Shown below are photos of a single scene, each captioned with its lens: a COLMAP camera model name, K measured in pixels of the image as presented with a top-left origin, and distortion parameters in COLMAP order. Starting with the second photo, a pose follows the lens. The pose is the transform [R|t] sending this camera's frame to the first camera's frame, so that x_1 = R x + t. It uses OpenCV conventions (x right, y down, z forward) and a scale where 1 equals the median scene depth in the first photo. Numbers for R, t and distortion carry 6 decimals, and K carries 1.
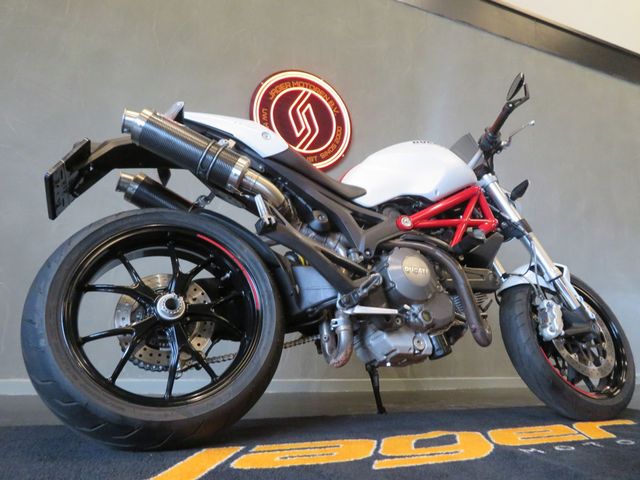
lens RADIAL K [[456.2, 0, 320.3], [0, 456.2, 243.8], [0, 0, 1]] dist [-0.001625, -0.000788]
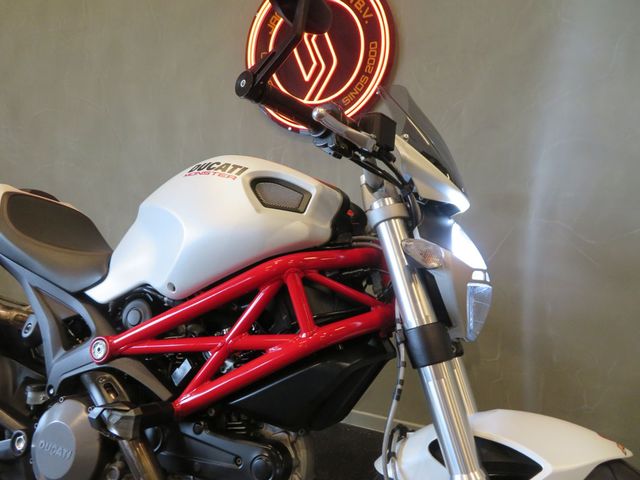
lens RADIAL K [[461.3, 0, 320.0], [0, 461.3, 240.0], [0, 0, 1]] dist [-0.004324, 0.000369]
pose [[0.678492, 0.078814, -0.730368, 0.836403], [0.152112, 0.957607, 0.244644, -0.296514], [0.718687, -0.277087, 0.637740, 0.871333]]
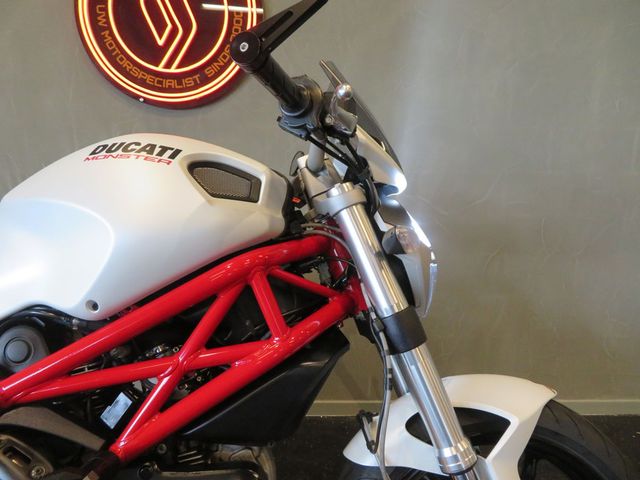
lens RADIAL K [[461.3, 0, 320.0], [0, 461.3, 240.0], [0, 0, 1]] dist [-0.004324, 0.000369]
pose [[0.923636, 0.051560, -0.379786, 0.658606], [0.090329, 0.933713, 0.346440, -0.321290], [0.372474, -0.354290, 0.857754, 0.810821]]
